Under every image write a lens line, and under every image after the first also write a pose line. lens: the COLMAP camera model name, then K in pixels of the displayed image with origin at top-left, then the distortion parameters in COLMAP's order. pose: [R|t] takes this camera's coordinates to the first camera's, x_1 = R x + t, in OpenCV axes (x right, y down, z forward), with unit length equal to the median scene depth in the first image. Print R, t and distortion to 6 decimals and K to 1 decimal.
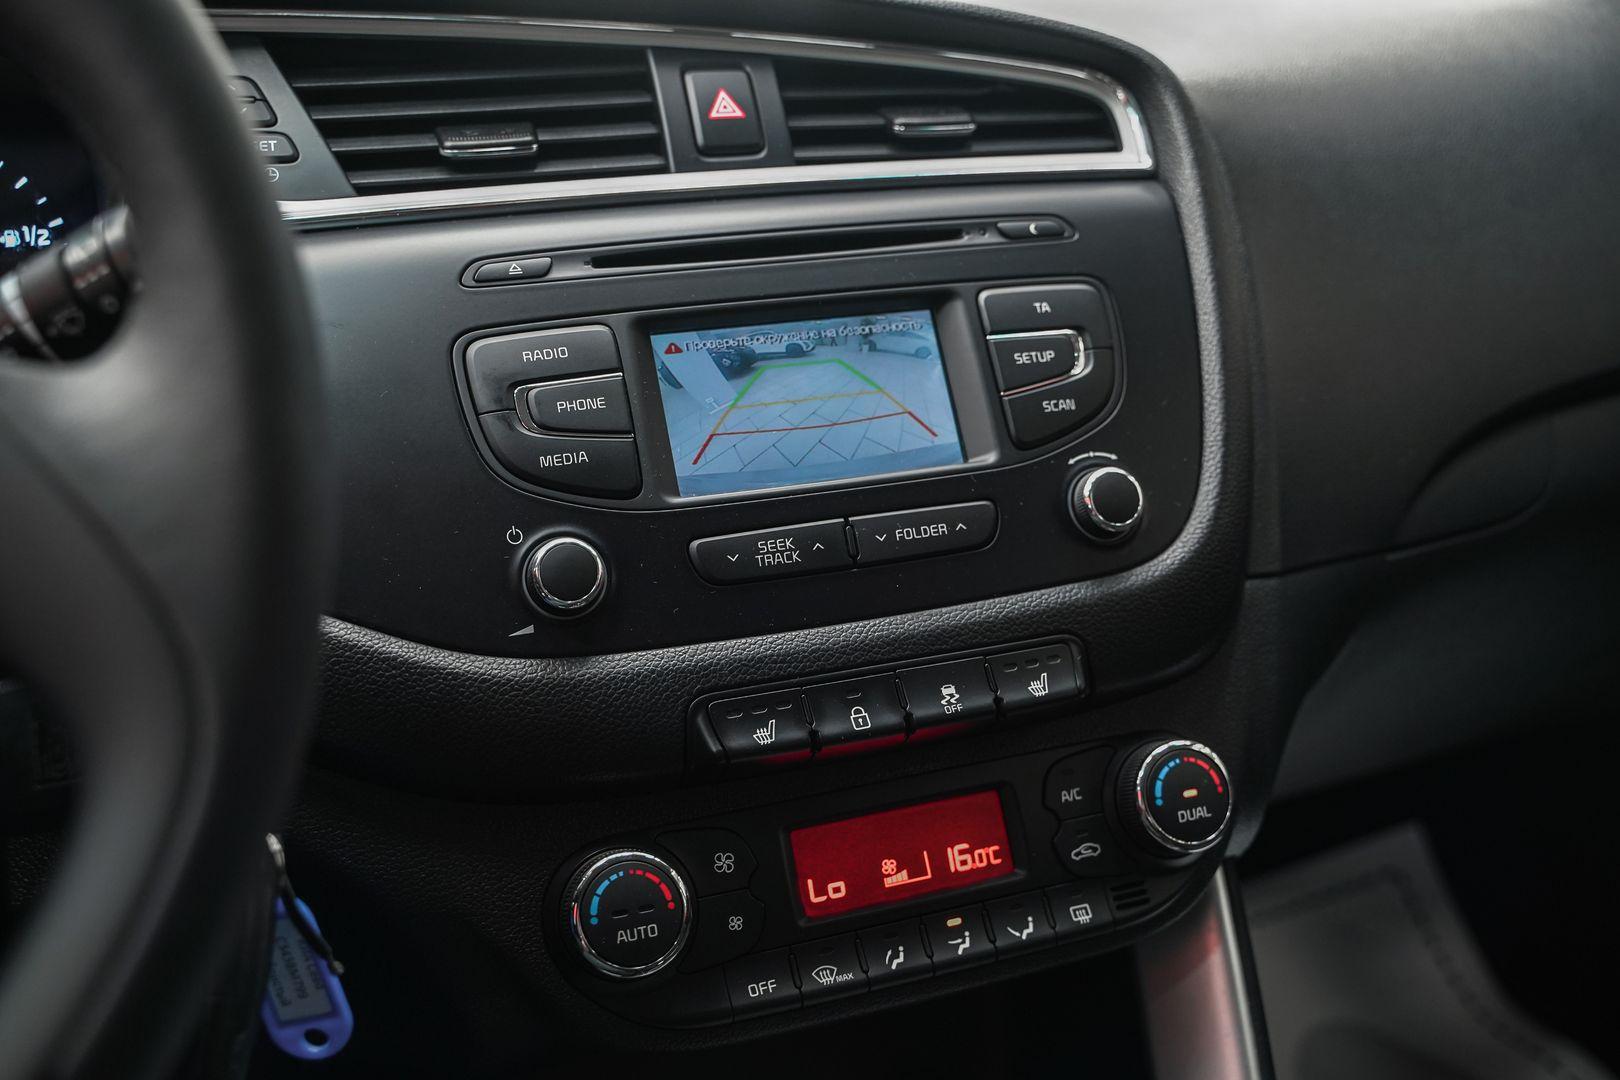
lens RADIAL K [[1663.5, 0, 811.8], [0, 1663.5, 541.8], [0, 0, 1]] dist [-0.091989, 0.000000]
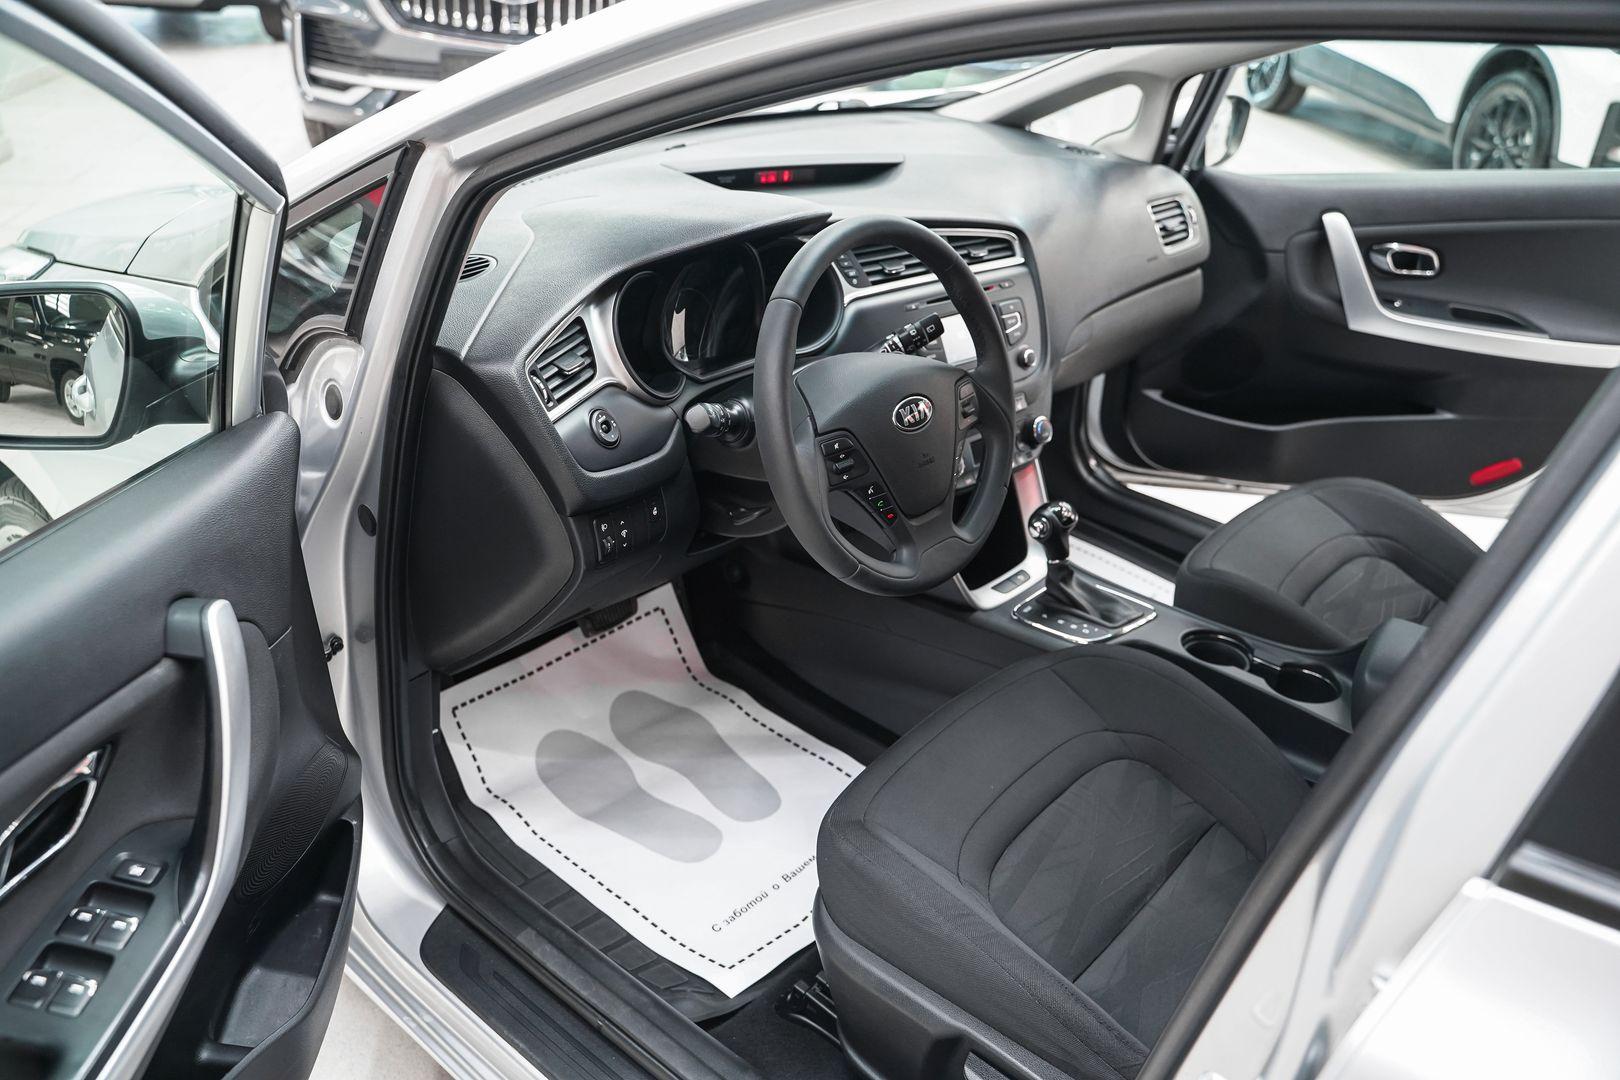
lens RADIAL K [[1308.3, 0, 809.0], [0, 1308.3, 532.2], [0, 0, 1]] dist [-0.110711, 0.078025]
pose [[0.906856, -0.086616, 0.412445, -1.656307], [-0.015622, 0.971071, 0.238280, -0.363213], [-0.421152, -0.222529, 0.879268, -1.656261]]
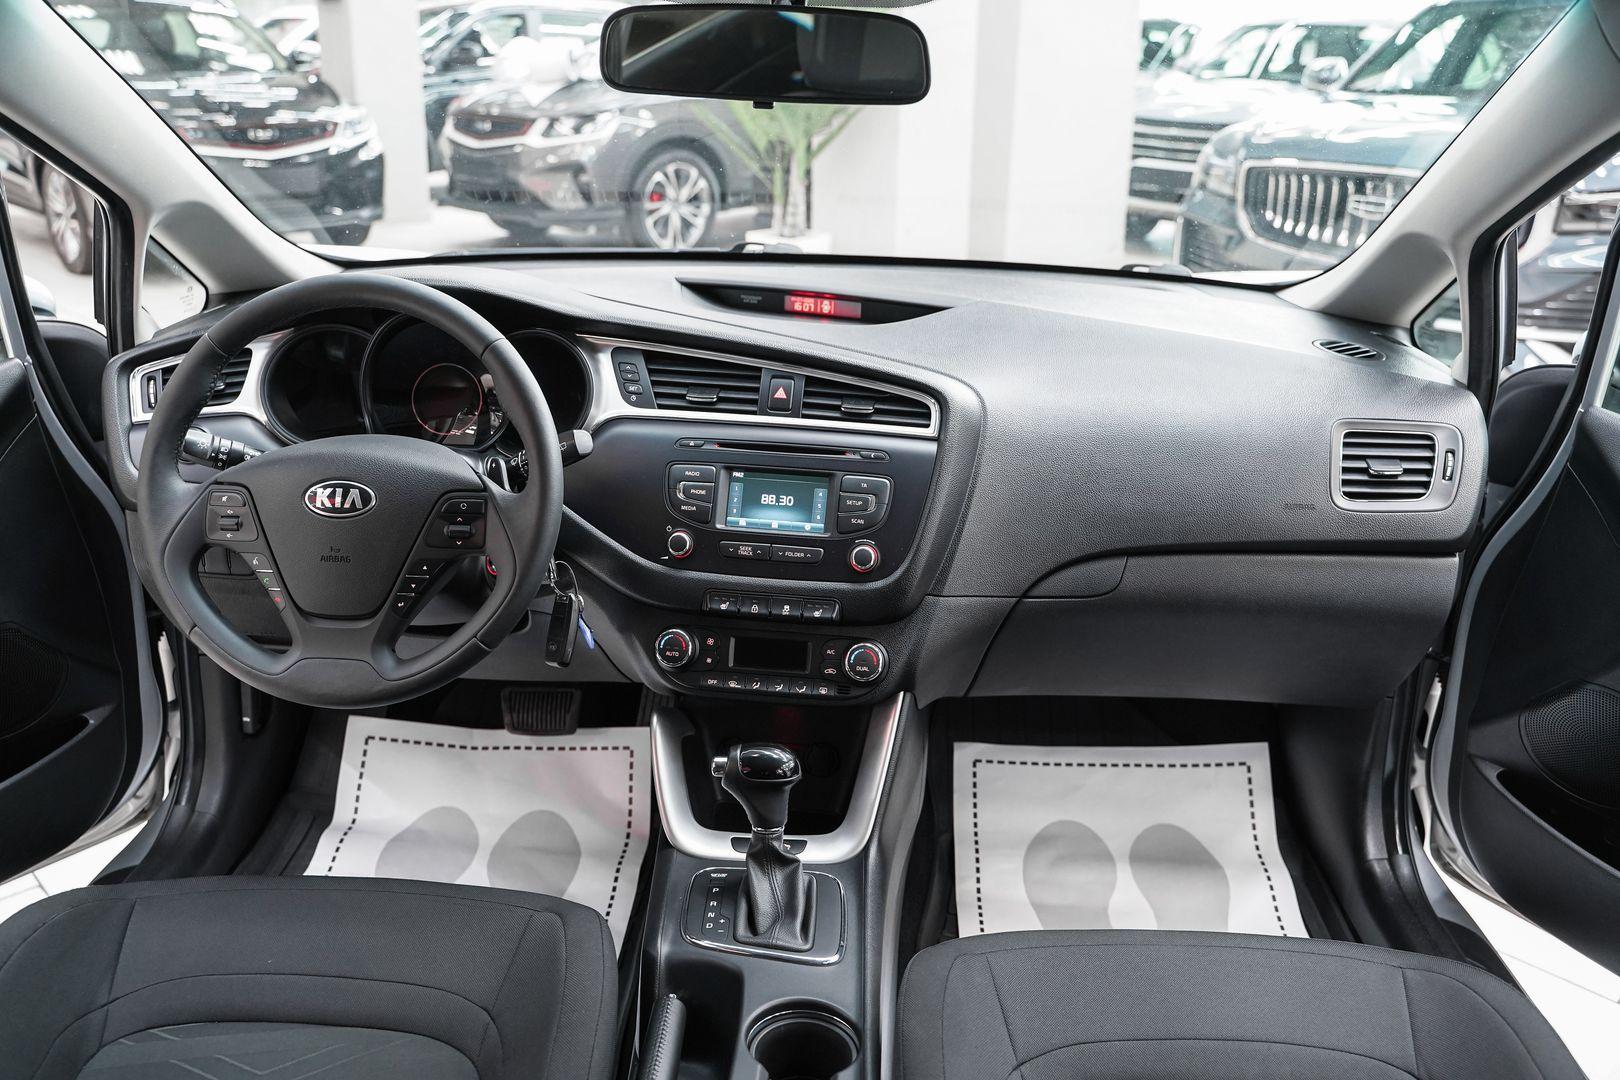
lens RADIAL K [[1308.3, 0, 794.6], [0, 1308.3, 540.7], [0, 0, 1]] dist [-0.110711, 0.078025]
pose [[0.883101, 0.228943, -0.409533, 1.014451], [-0.180096, 0.971408, 0.154699, -0.390378], [0.433241, -0.062860, 0.899083, -1.116943]]
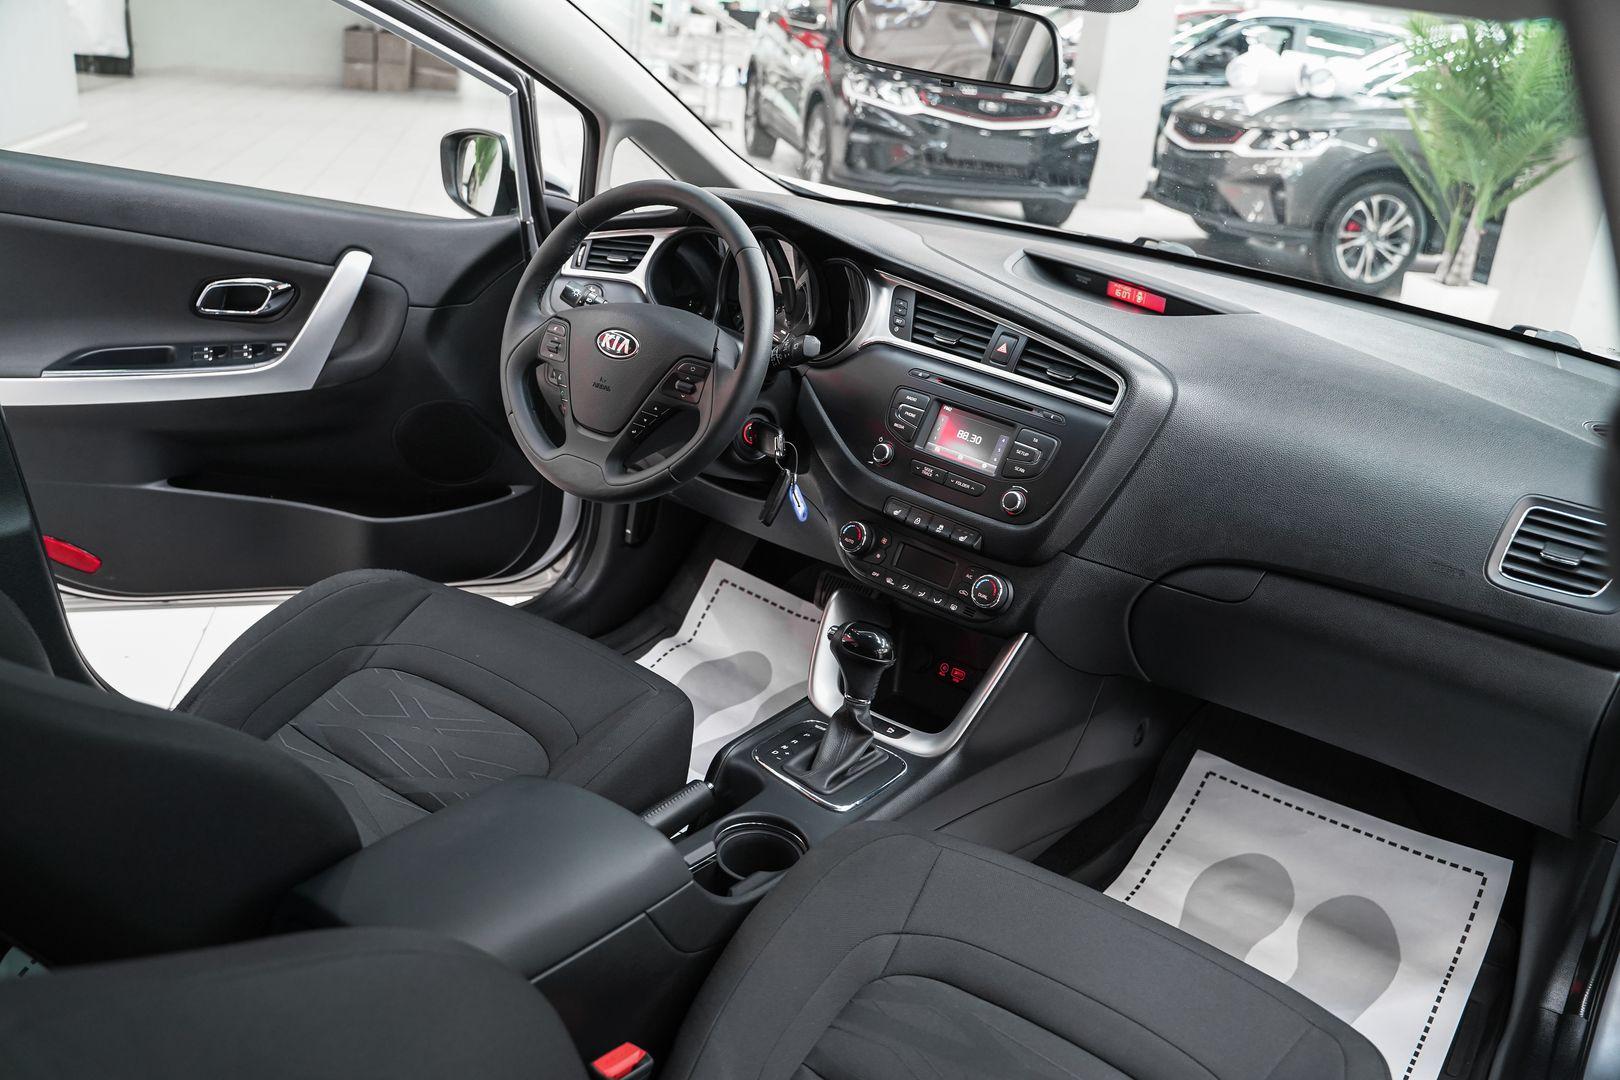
lens RADIAL K [[1308.3, 0, 812.1], [0, 1308.3, 532.0], [0, 0, 1]] dist [-0.110711, 0.078025]
pose [[0.482459, 0.422341, -0.767373, 1.994073], [-0.336977, 0.898146, 0.282453, -0.565674], [0.808505, 0.122316, 0.575638, -0.783072]]
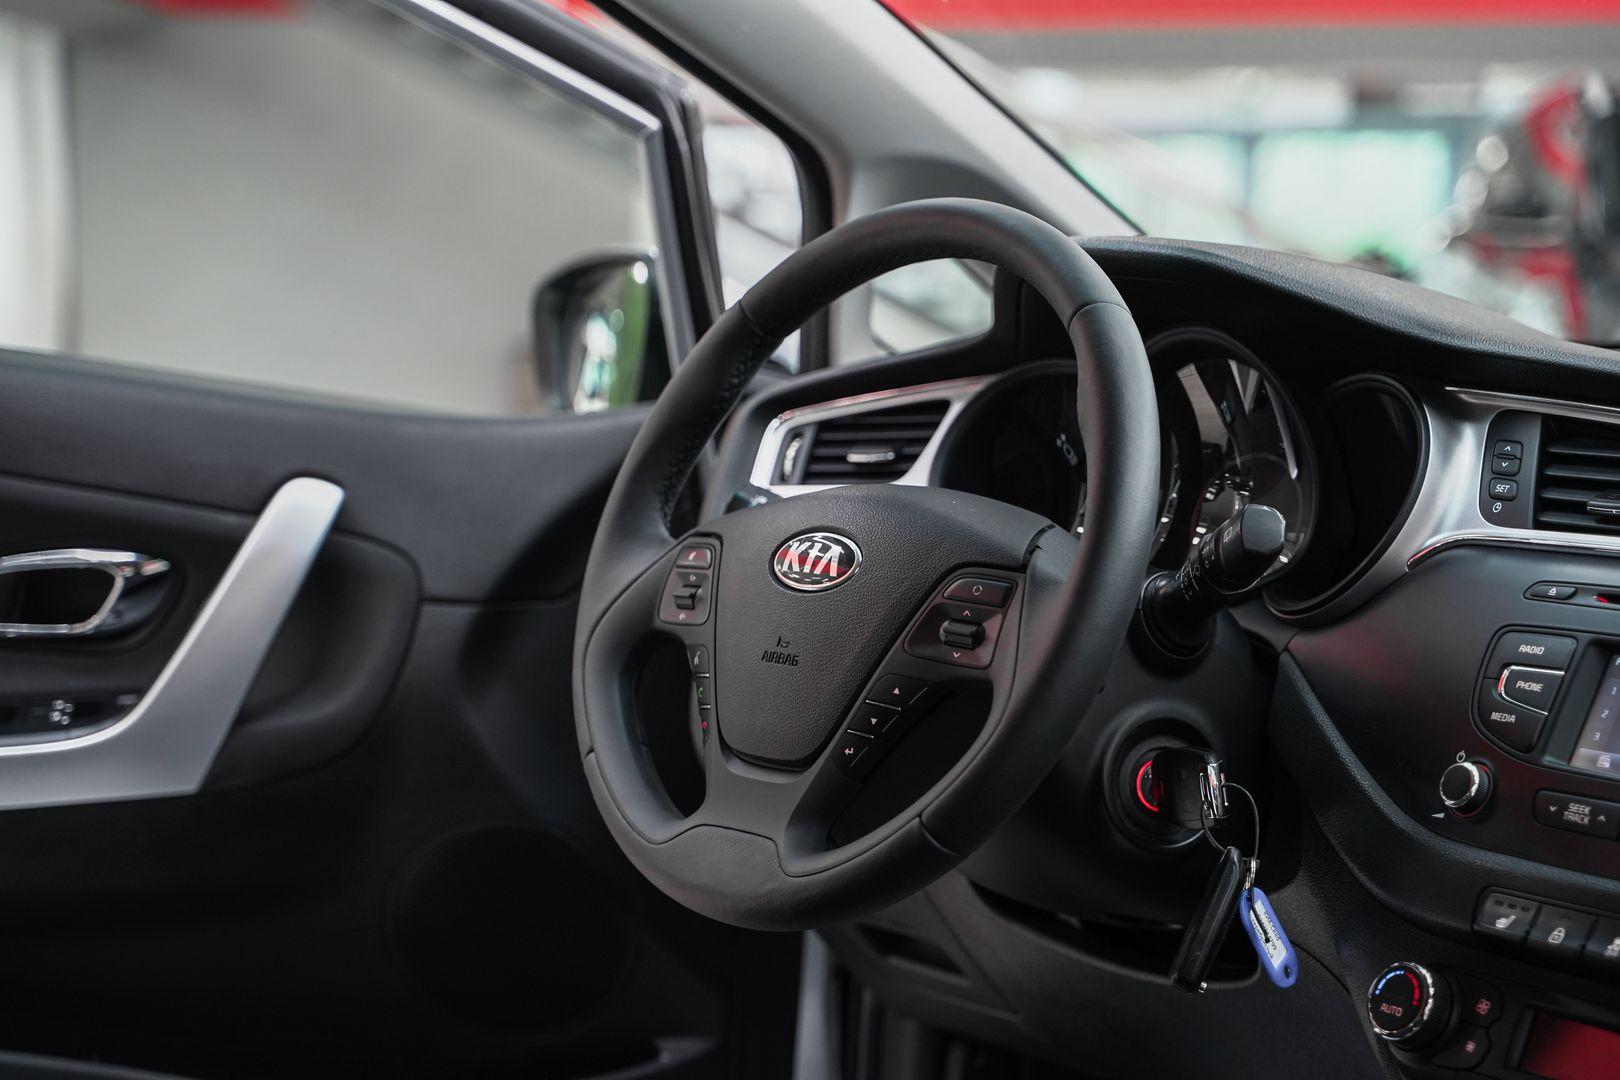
lens RADIAL K [[3108.2, 0, 816.2], [0, 3108.2, 543.0], [0, 0, 1]] dist [0.299572, 0.000000]
pose [[0.268441, 0.138937, -0.953224, 2.228810], [-0.263211, 0.962467, 0.066160, -0.212316], [0.926639, 0.233139, 0.294936, -0.425391]]
